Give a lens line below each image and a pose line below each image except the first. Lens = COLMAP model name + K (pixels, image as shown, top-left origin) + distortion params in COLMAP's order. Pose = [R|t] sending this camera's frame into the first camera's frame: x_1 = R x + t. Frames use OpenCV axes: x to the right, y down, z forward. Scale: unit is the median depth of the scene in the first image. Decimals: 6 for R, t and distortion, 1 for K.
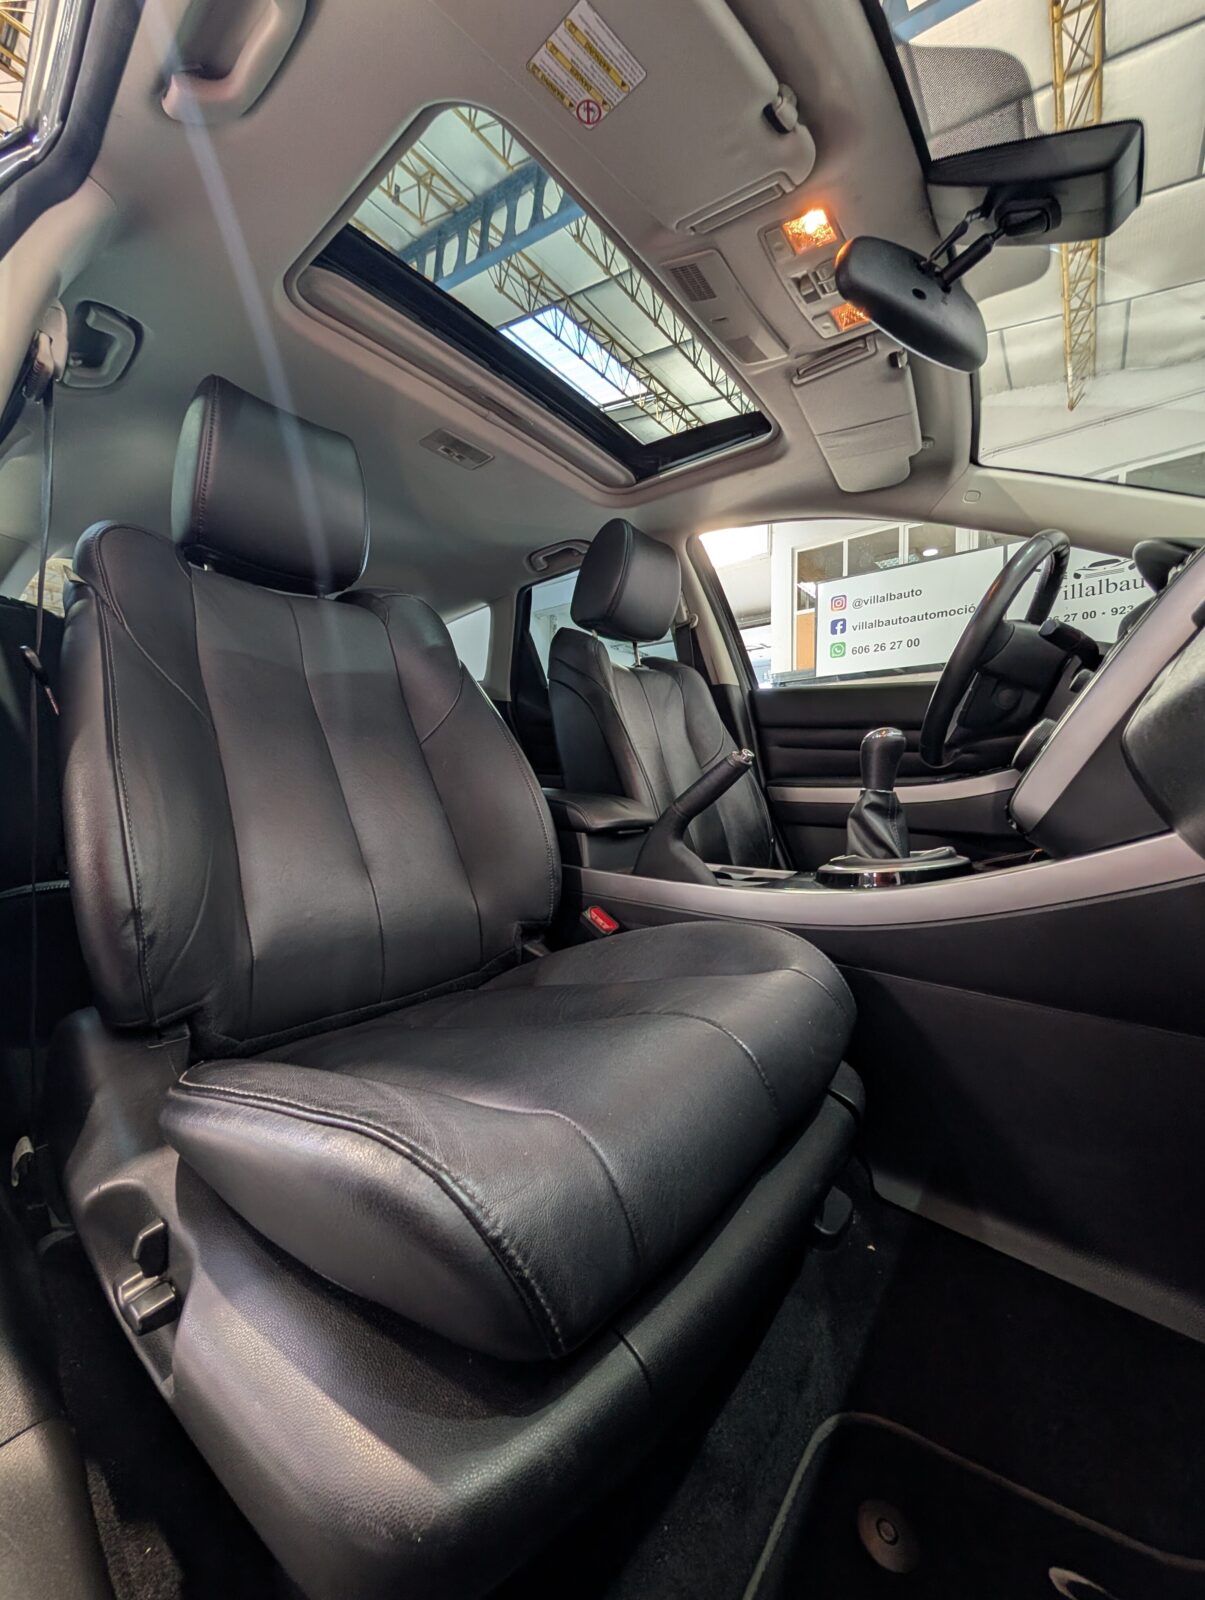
lens RADIAL K [[592.0, 0, 604.6], [0, 592.0, 794.5], [0, 0, 1]] dist [-0.000278, -0.000371]
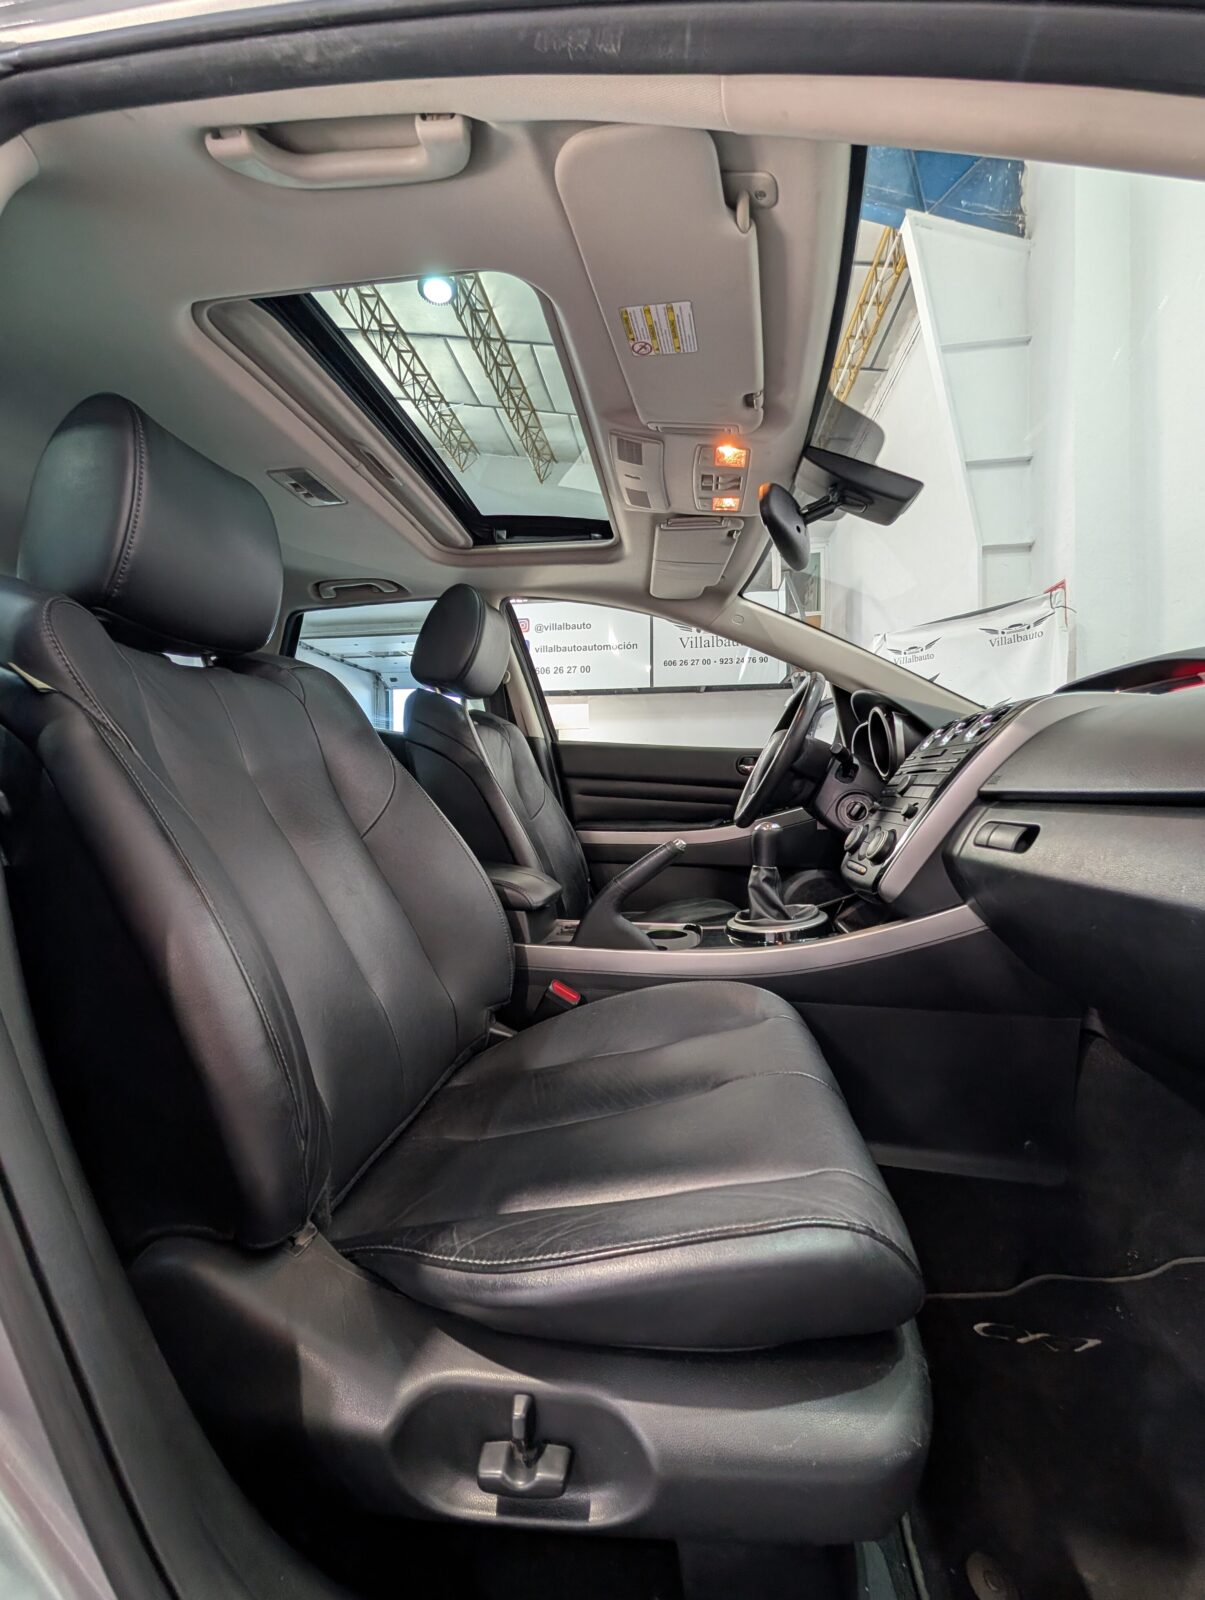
lens RADIAL K [[592.0, 0, 597.4], [0, 592.0, 796.2], [0, 0, 1]] dist [-0.000278, -0.000371]
pose [[0.861552, -0.017958, 0.507352, -0.465281], [0.018232, 0.999824, 0.004429, -0.148776], [-0.507342, 0.005434, 0.861727, -0.000072]]
